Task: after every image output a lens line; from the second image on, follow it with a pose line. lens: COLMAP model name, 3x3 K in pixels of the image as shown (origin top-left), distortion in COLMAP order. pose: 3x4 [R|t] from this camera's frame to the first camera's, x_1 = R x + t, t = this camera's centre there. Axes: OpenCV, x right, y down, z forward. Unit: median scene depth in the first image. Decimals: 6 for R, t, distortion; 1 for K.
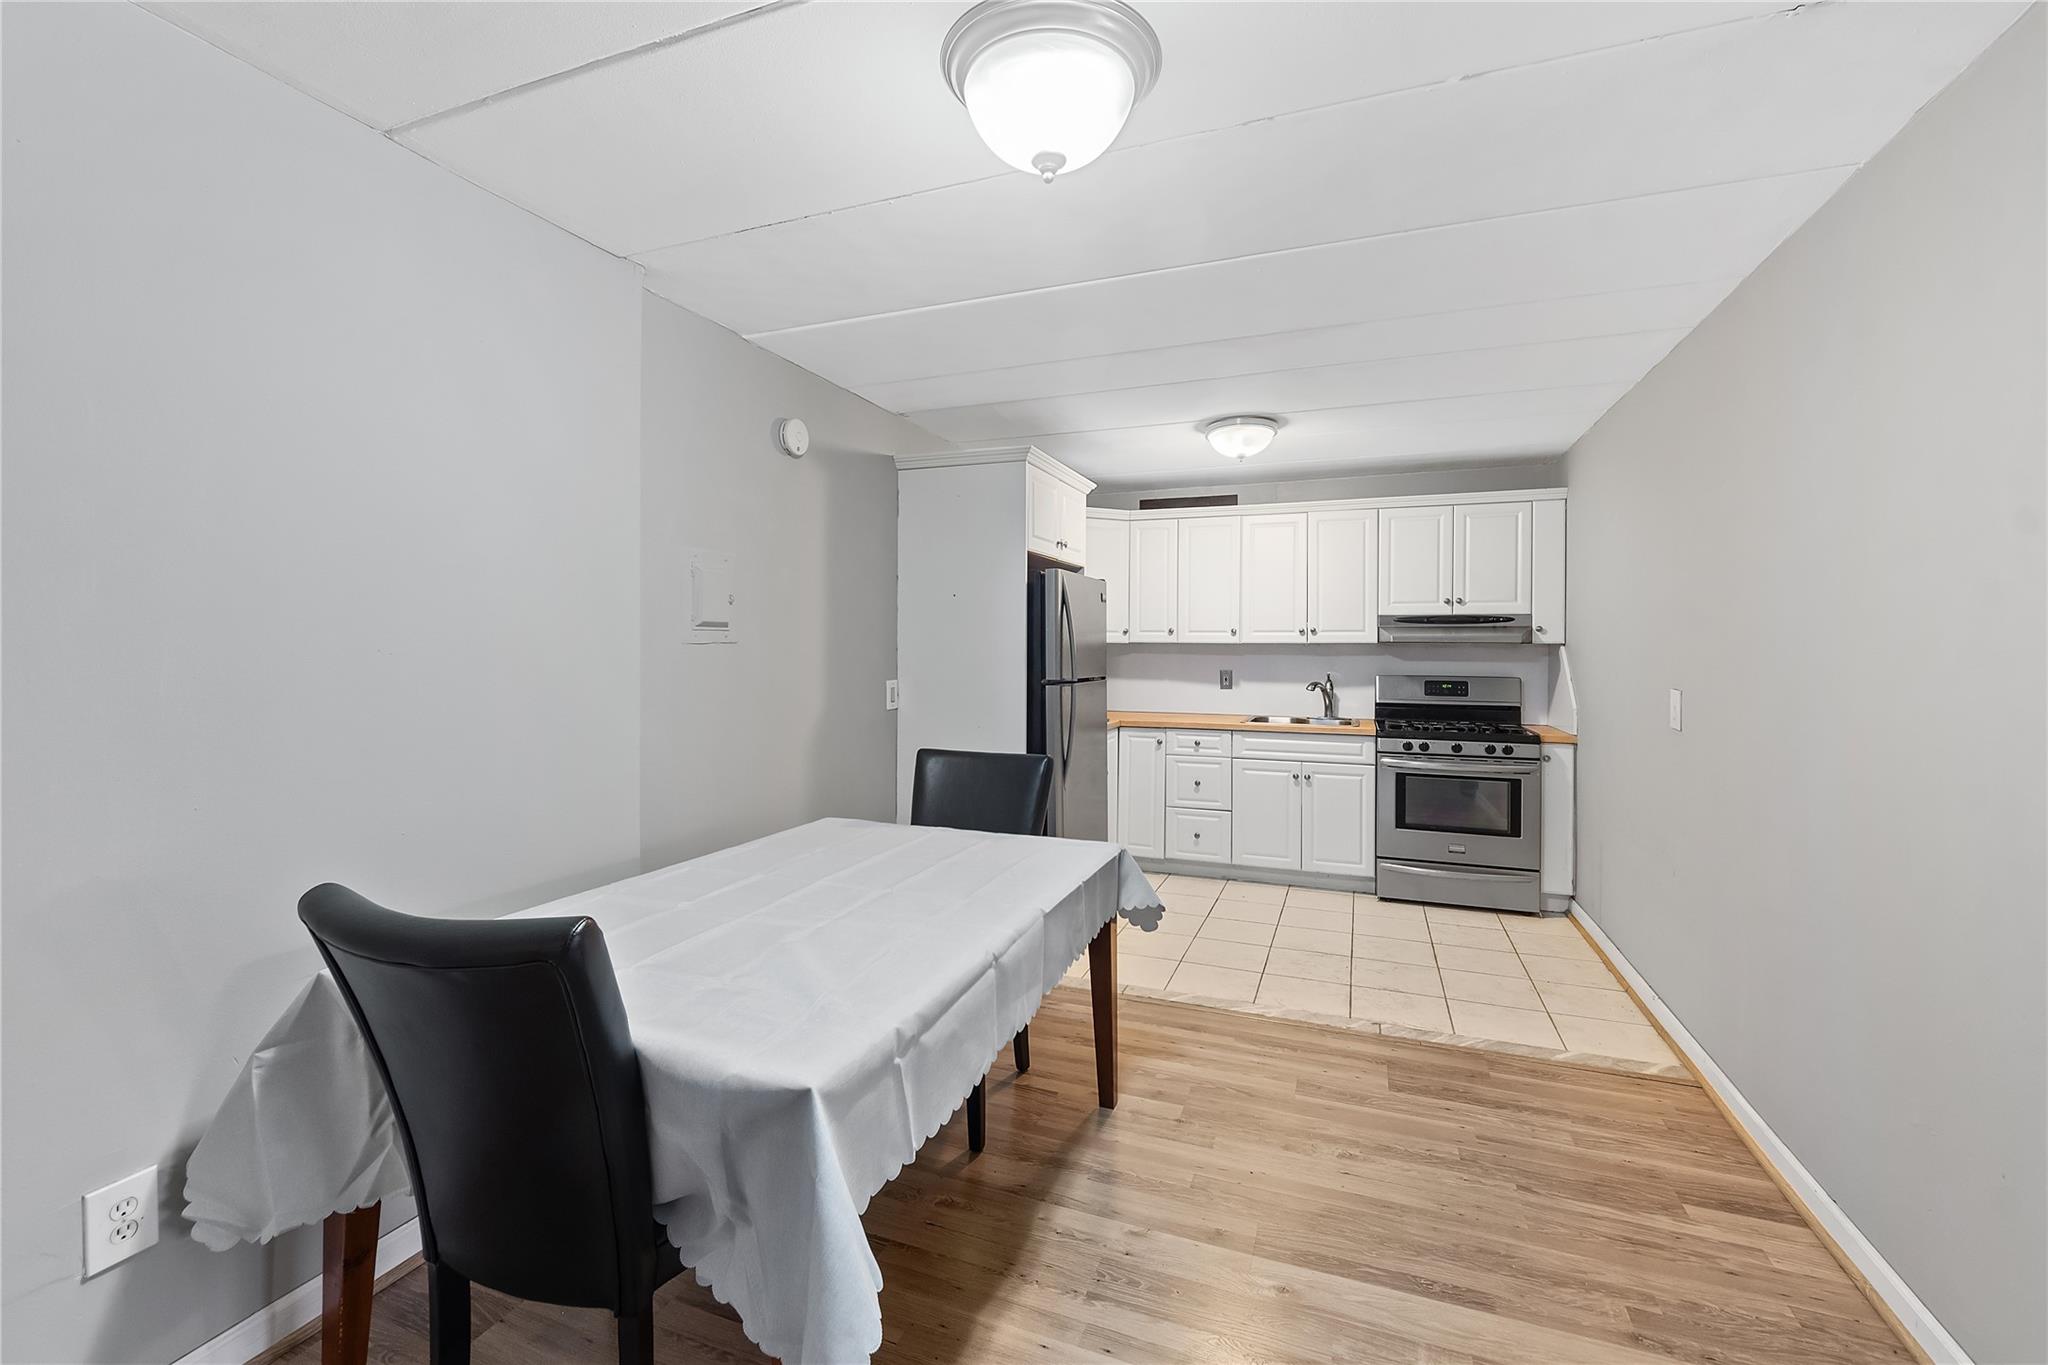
lens RADIAL K [[857.7, 0, 1024.9], [0, 857.7, 658.4], [0, 0, 1]] dist [0.000877, -0.000016]
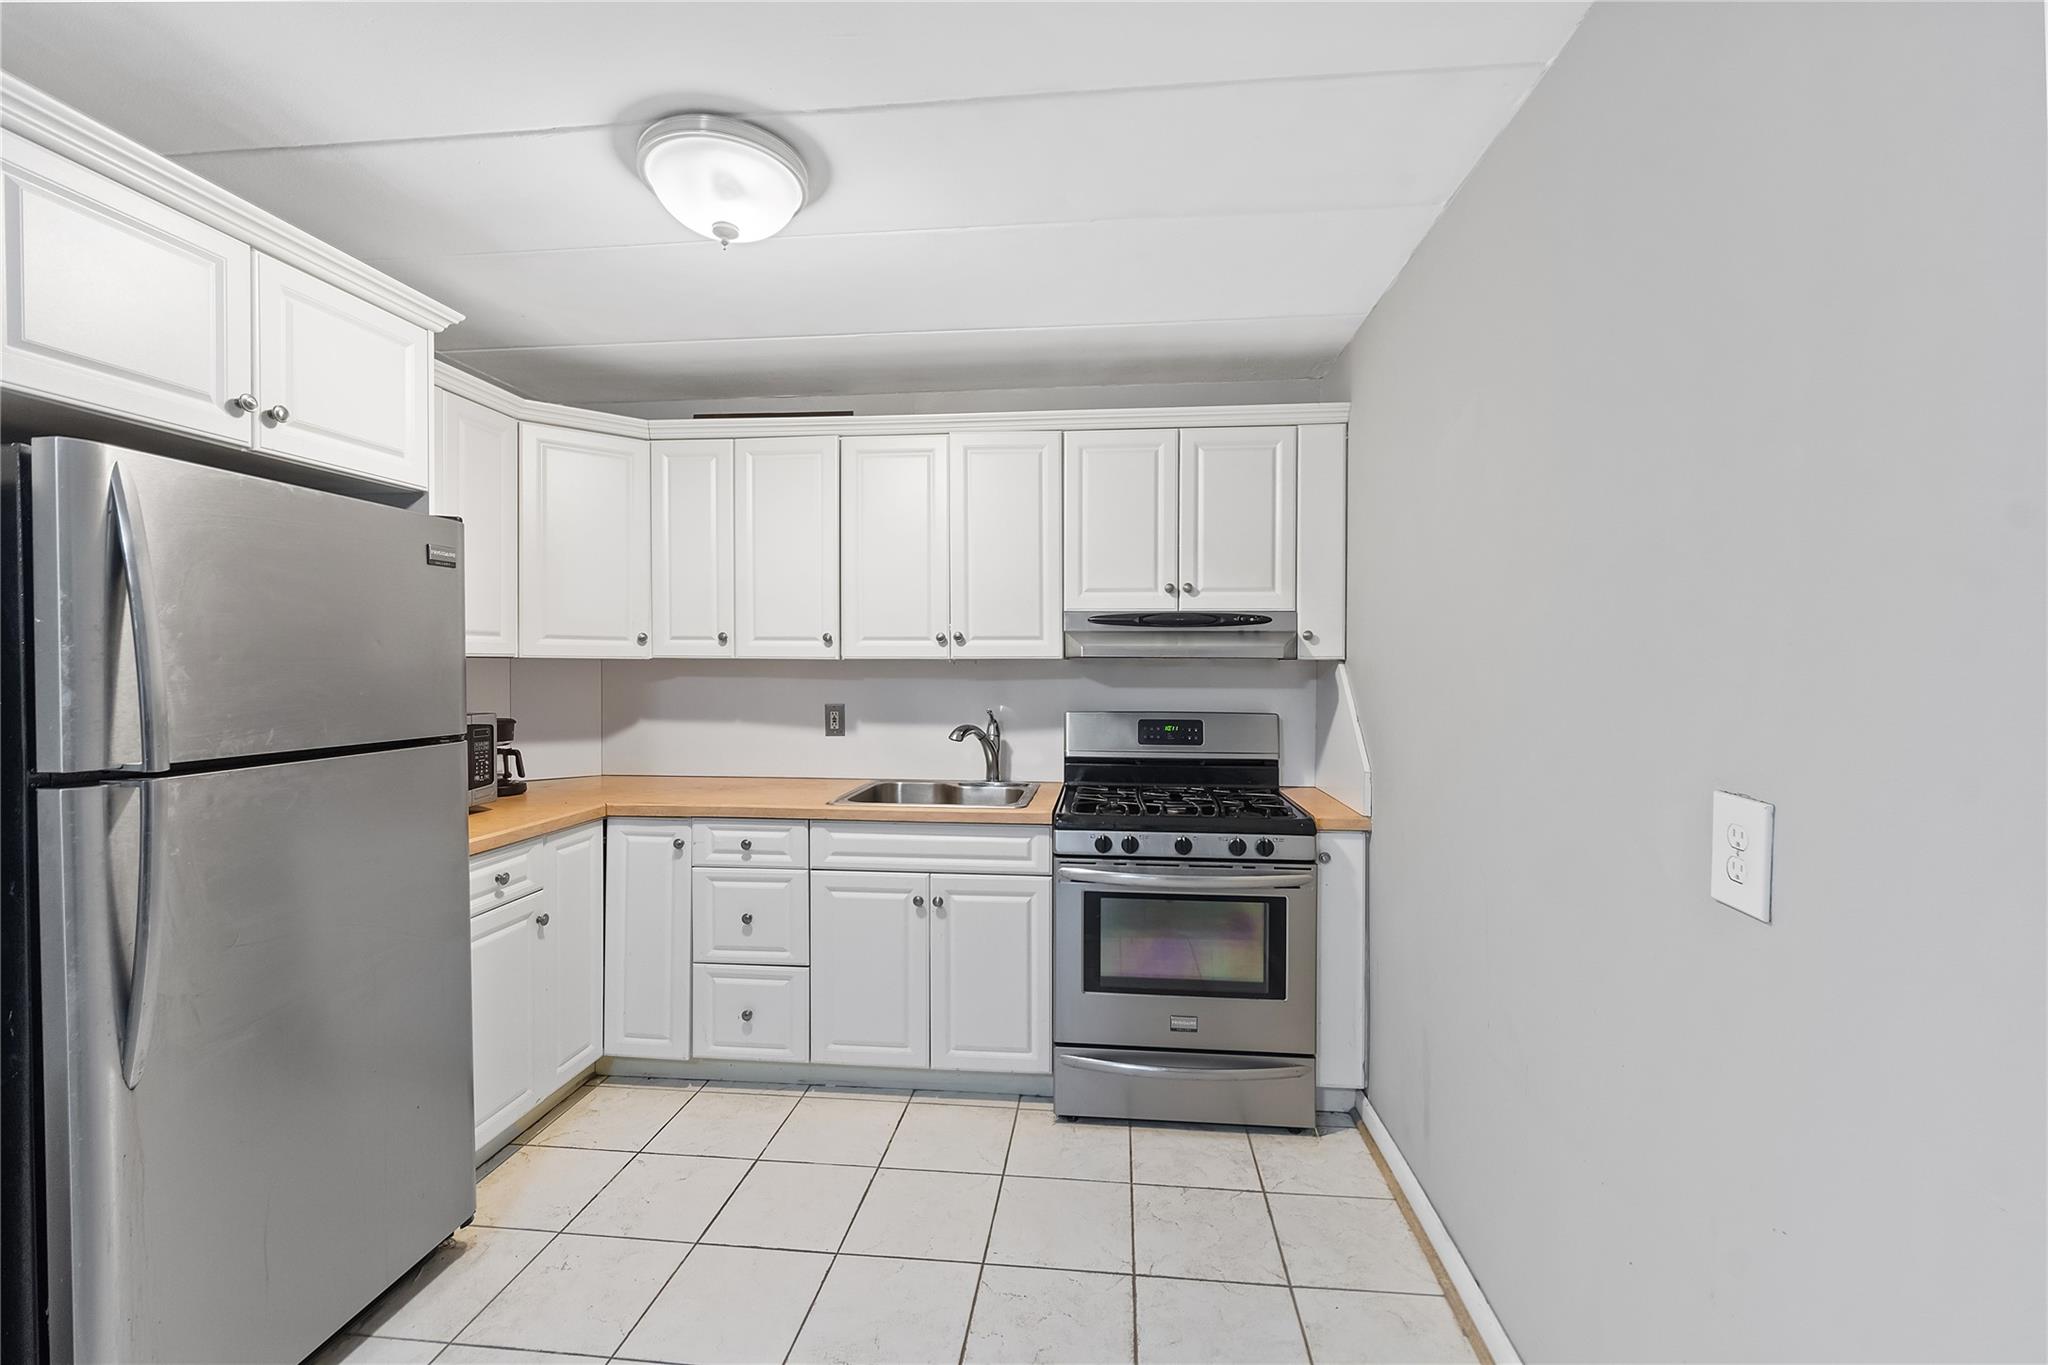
lens RADIAL K [[874.1, 0, 1024.0], [0, 874.1, 682.5], [0, 0, 1]] dist [-0.000431, -0.000002]
pose [[0.963953, -0.008105, 0.265949, 0.233926], [0.005214, 0.999919, 0.011574, -0.009037], [-0.266022, -0.009770, 0.963918, 0.443771]]
